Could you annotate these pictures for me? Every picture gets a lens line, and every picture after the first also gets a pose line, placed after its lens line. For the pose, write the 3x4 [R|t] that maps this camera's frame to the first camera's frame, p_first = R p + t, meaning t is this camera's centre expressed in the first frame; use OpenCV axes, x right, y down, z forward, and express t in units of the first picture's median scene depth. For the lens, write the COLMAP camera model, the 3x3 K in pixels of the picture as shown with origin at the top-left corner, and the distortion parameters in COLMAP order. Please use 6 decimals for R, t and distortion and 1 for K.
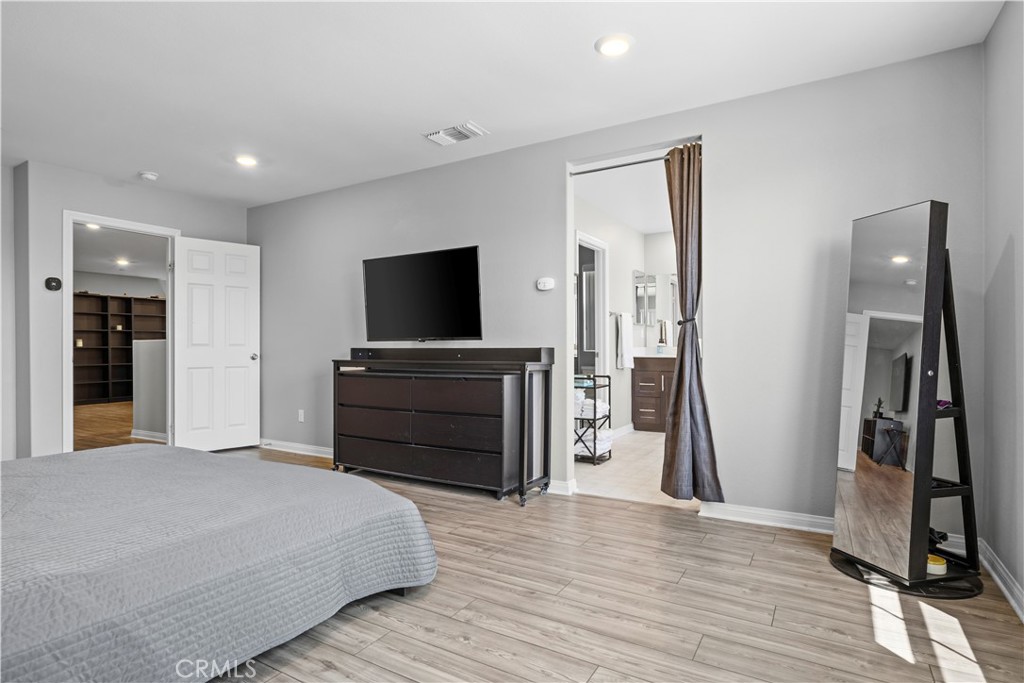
lens RADIAL K [[527.5, 0, 505.3], [0, 527.5, 349.0], [0, 0, 1]] dist [0.000220, -0.002253]
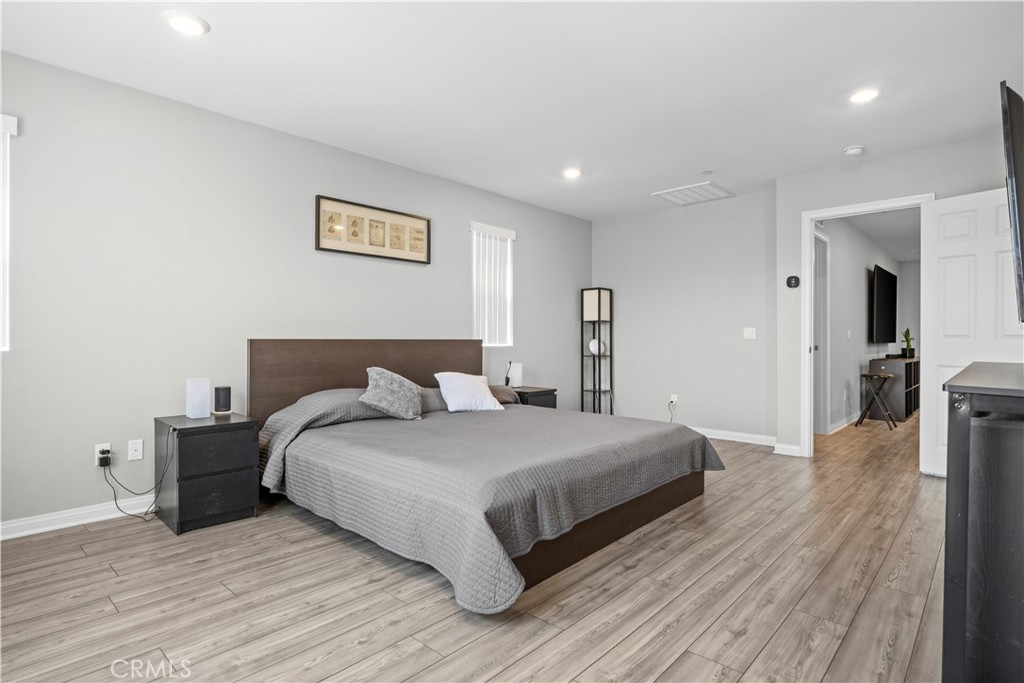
lens RADIAL K [[527.5, 0, 515.6], [0, 527.5, 341.0], [0, 0, 1]] dist [0.000220, -0.002253]
pose [[-0.194308, 0.007939, -0.980909, 0.334558], [0.001063, 0.999968, 0.007883, -0.006439], [0.980940, 0.000489, -0.194310, 0.596454]]
